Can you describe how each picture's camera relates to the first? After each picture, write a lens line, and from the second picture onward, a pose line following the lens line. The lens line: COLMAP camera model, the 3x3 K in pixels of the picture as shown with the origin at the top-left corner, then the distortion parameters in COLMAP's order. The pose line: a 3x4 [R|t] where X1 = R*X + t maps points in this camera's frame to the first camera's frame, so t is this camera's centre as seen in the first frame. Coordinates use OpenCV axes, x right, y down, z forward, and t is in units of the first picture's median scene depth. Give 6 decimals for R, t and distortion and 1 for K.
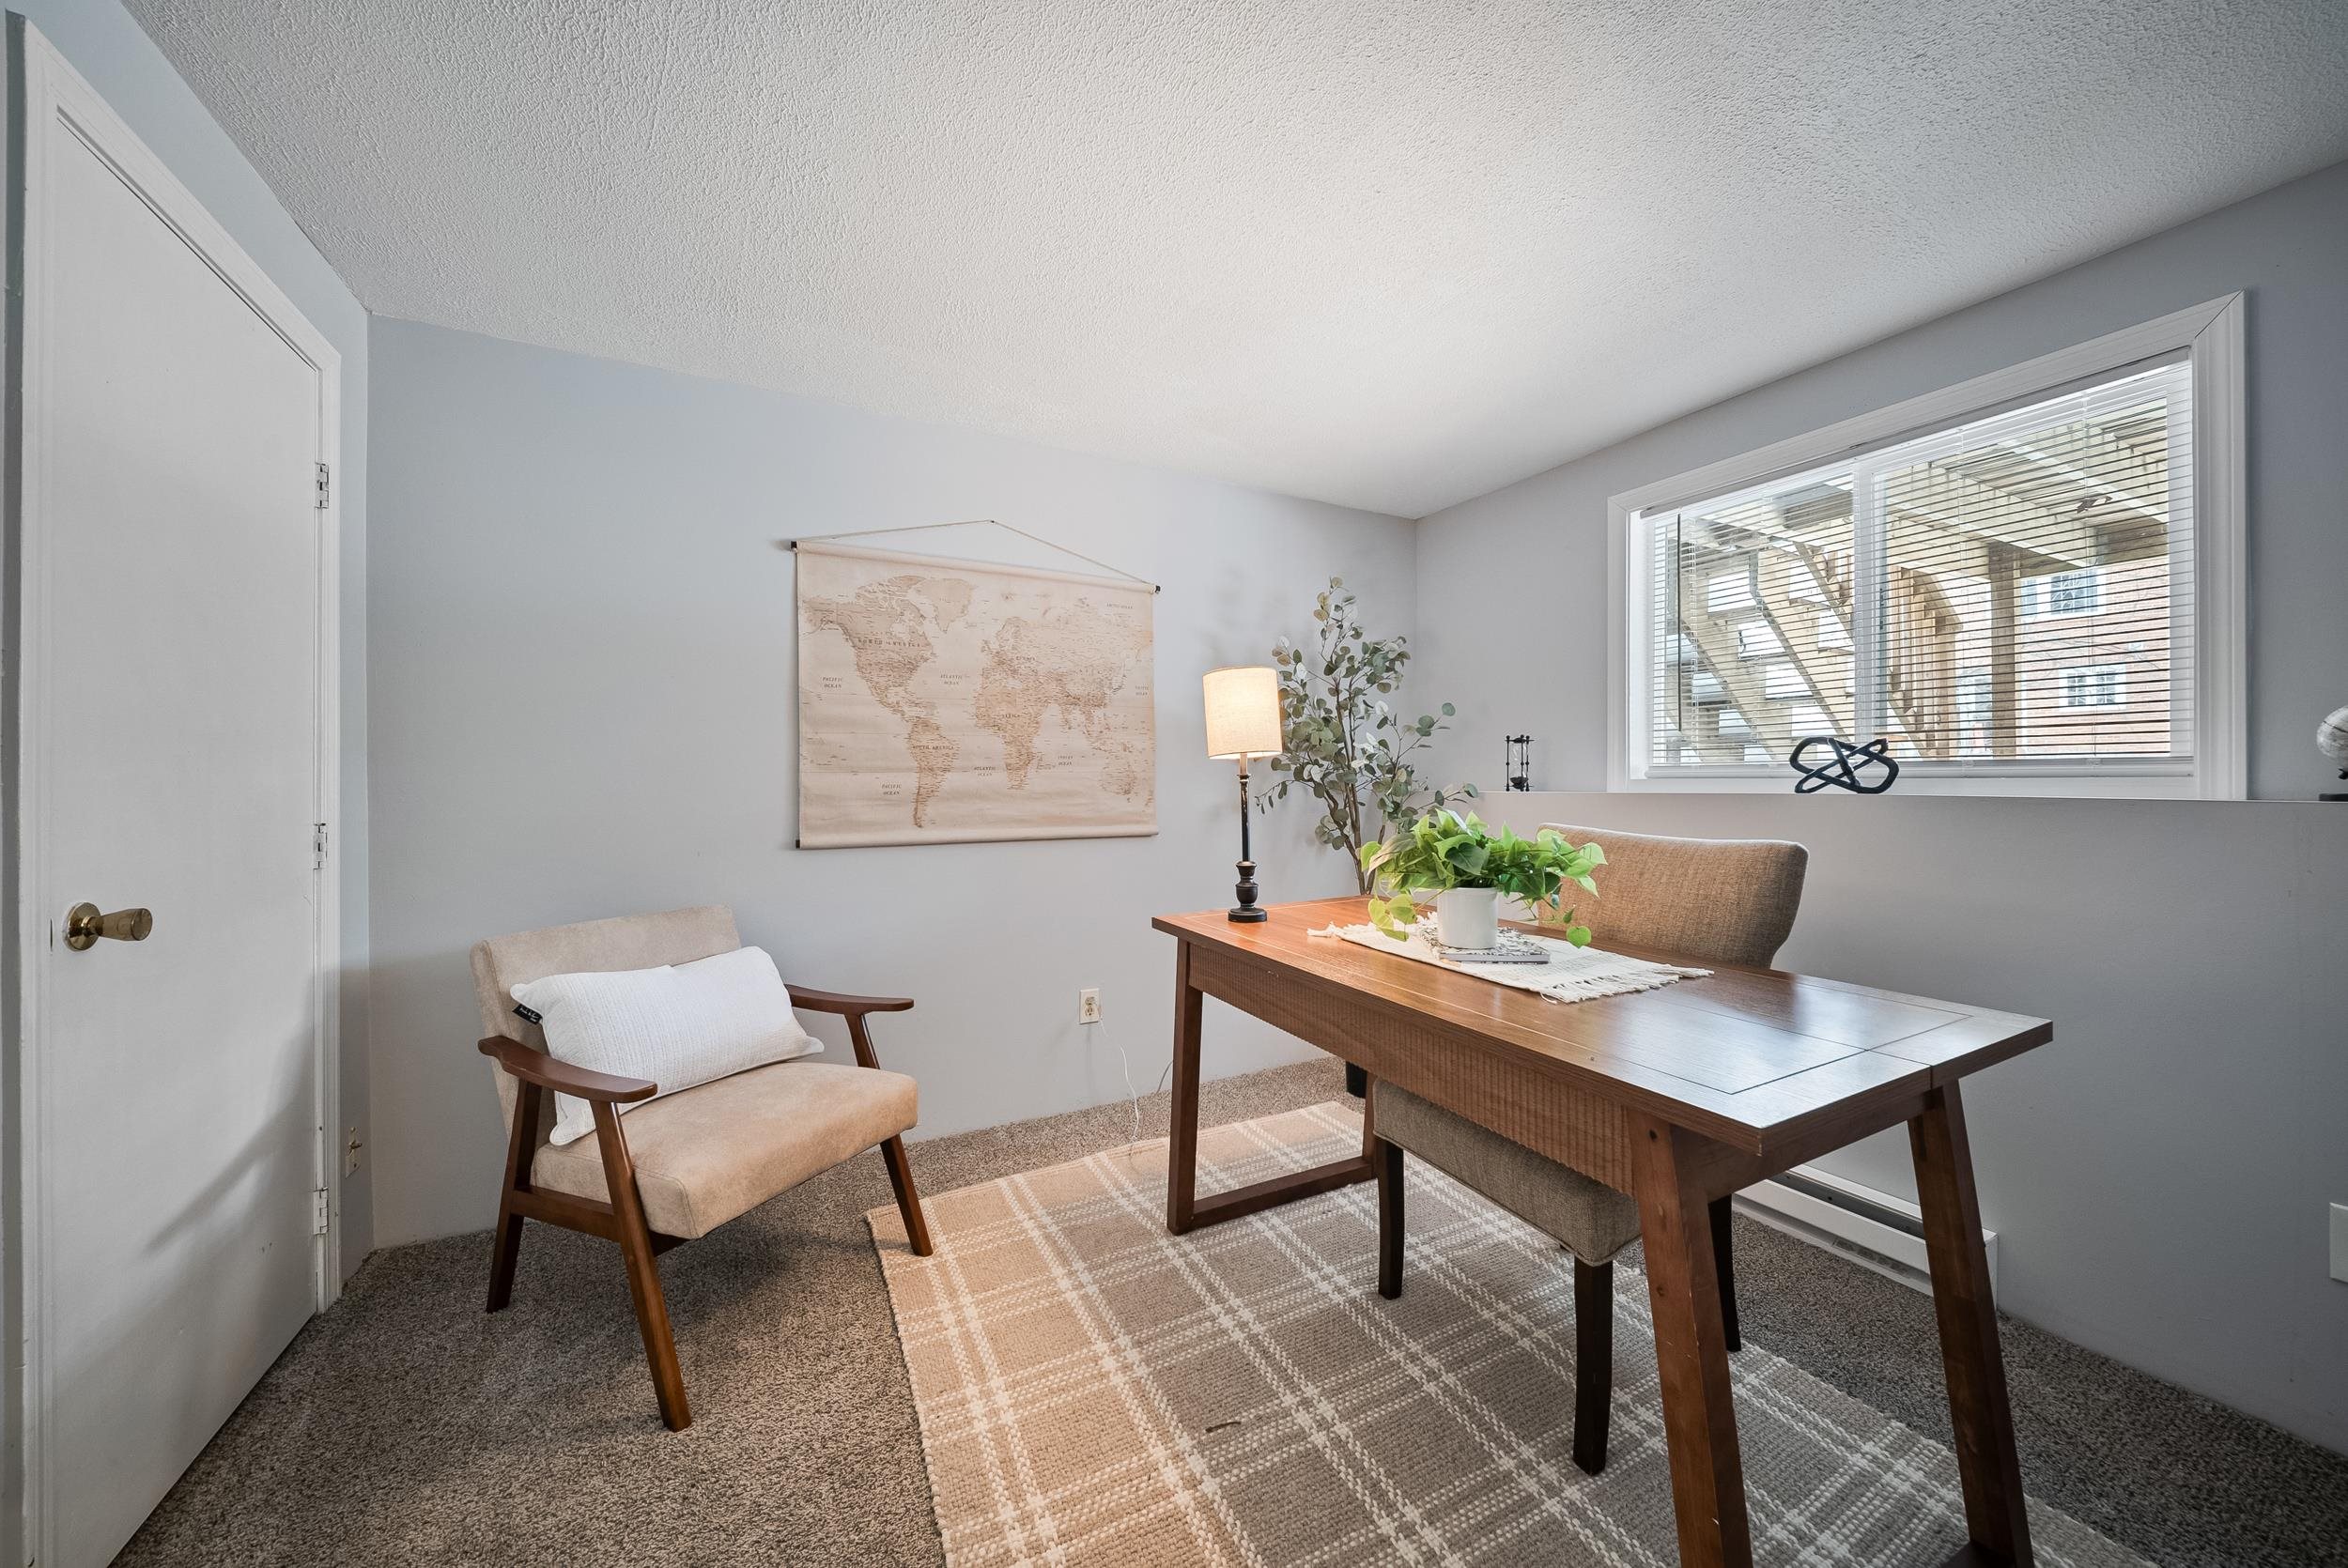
lens RADIAL K [[821.4, 0, 1175.3], [0, 821.4, 786.5], [0, 0, 1]] dist [-0.008765, -0.000242]
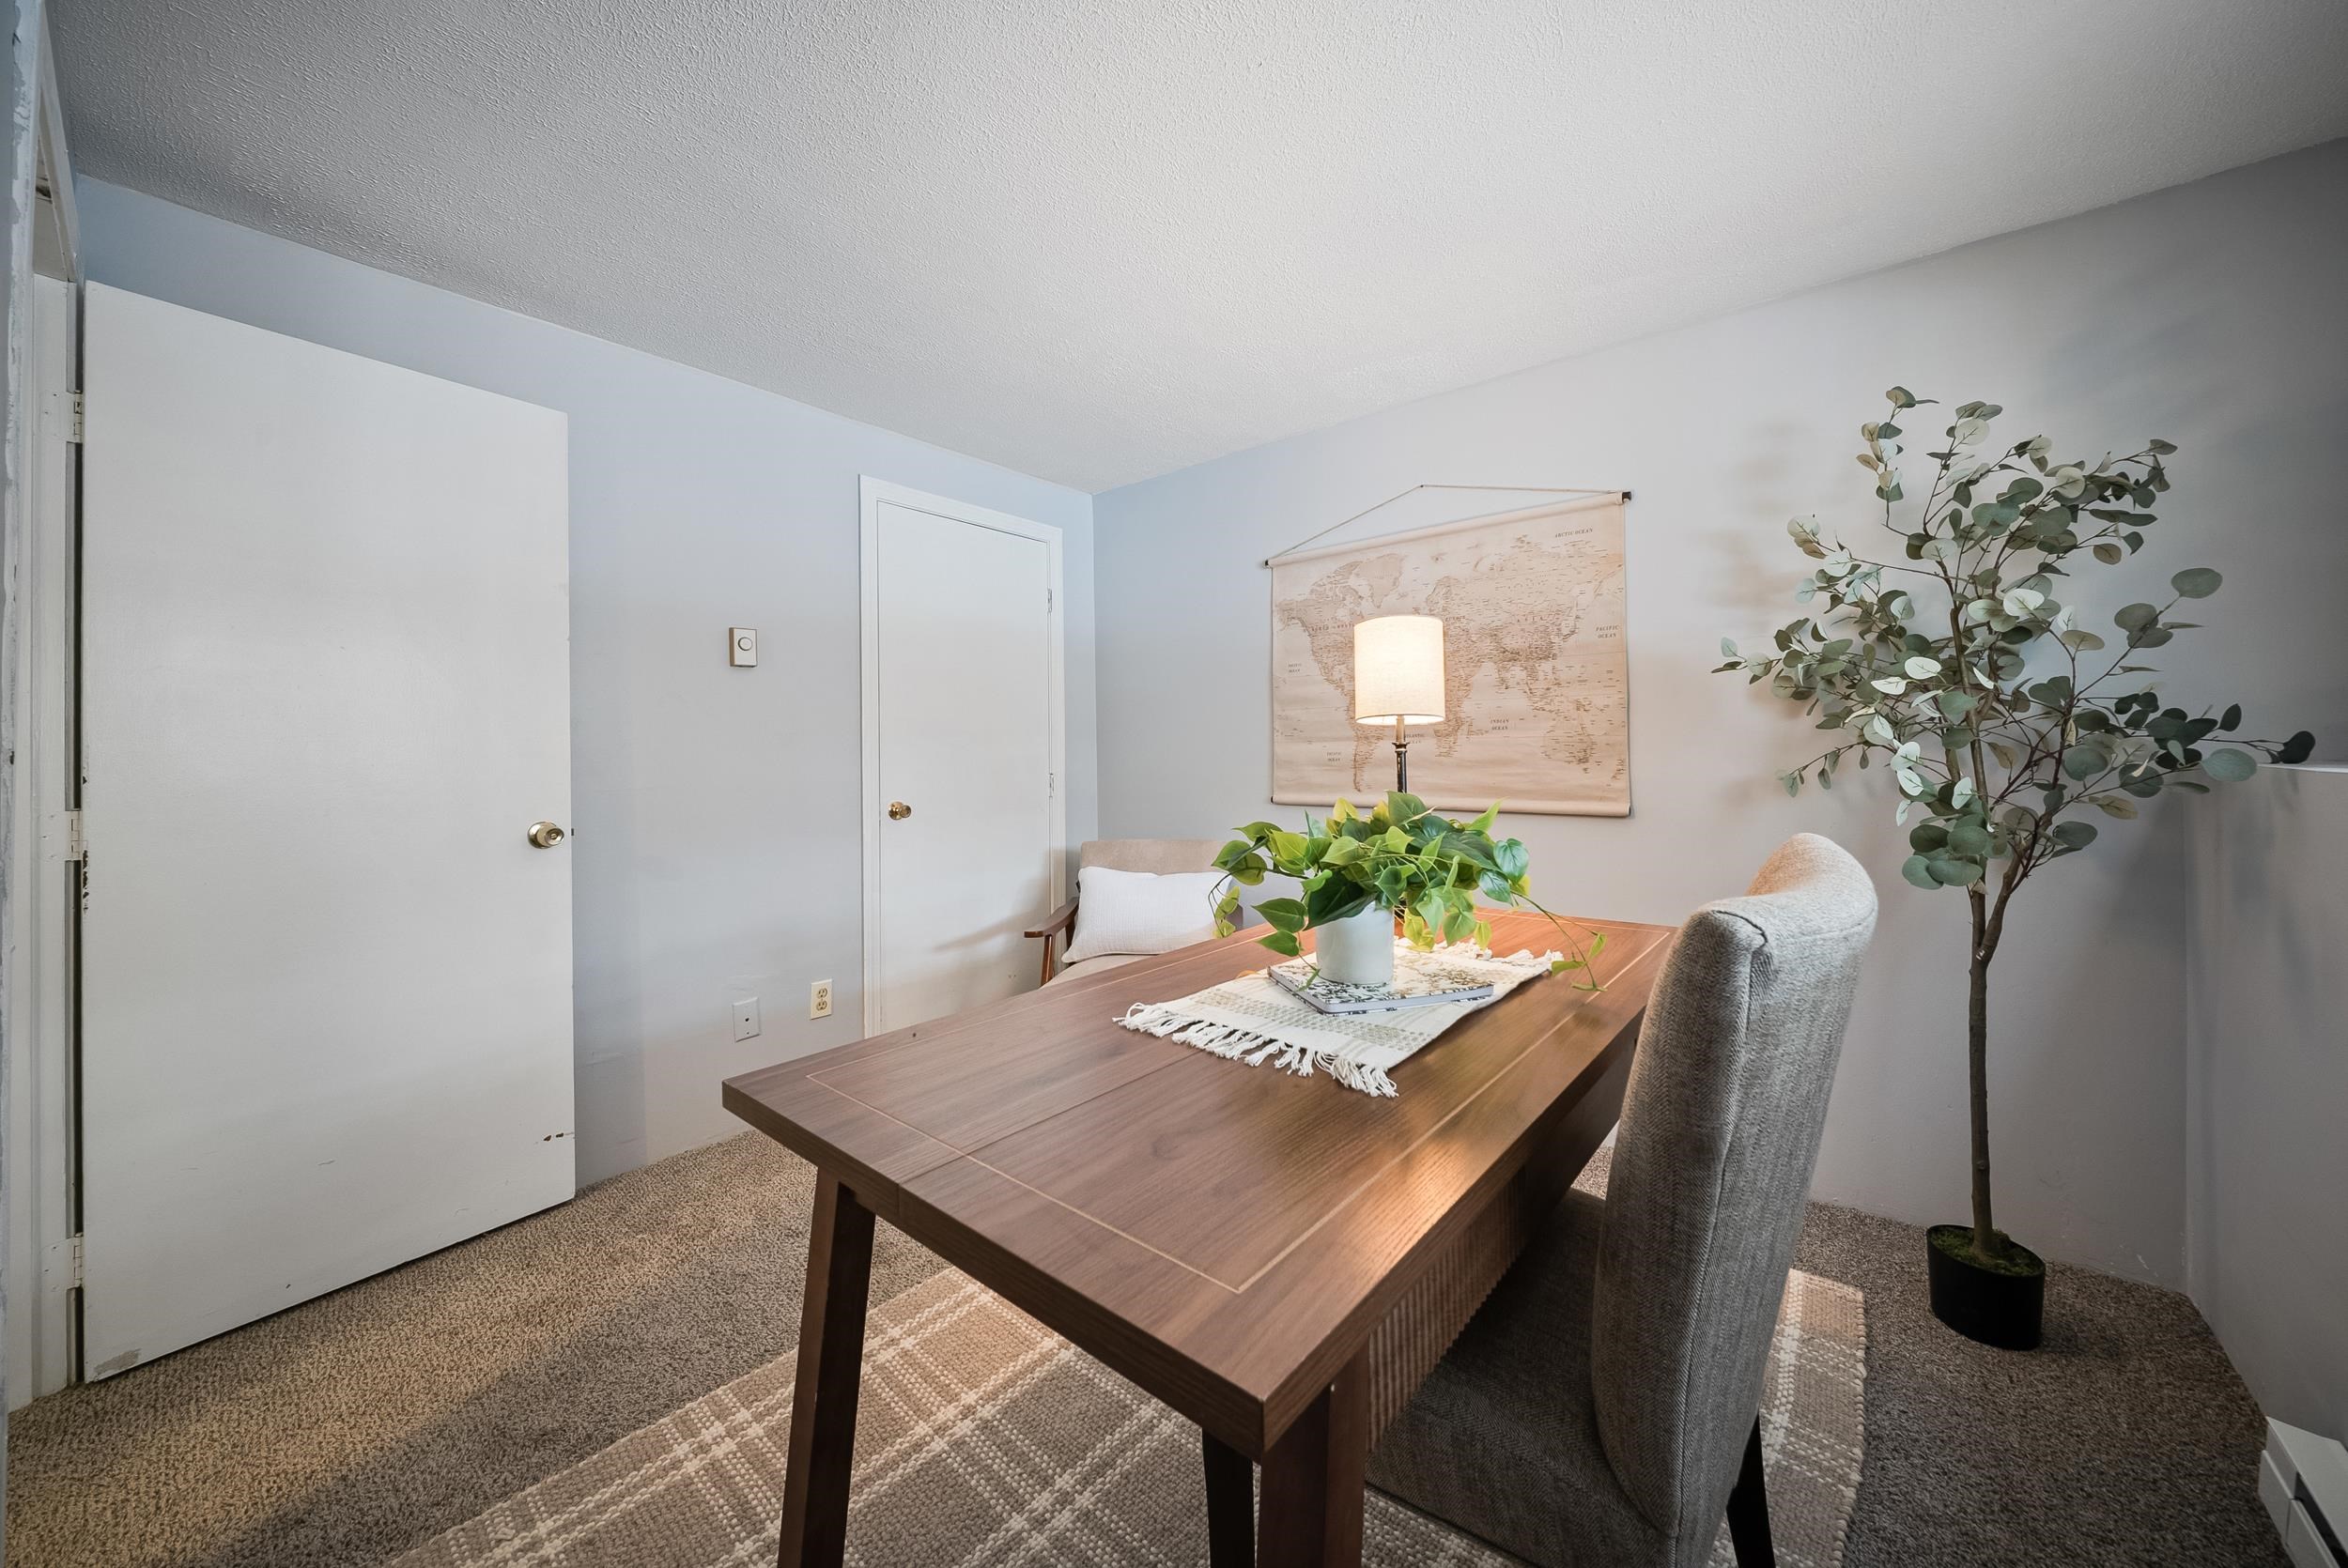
lens RADIAL K [[821.4, 0, 1155.1], [0, 821.4, 750.1], [0, 0, 1]] dist [-0.008765, -0.000242]
pose [[0.367489, -0.008440, -0.929989, 0.600022], [-0.001644, 0.999951, -0.009725, 0.005834], [0.930026, 0.005103, 0.367458, 0.351063]]
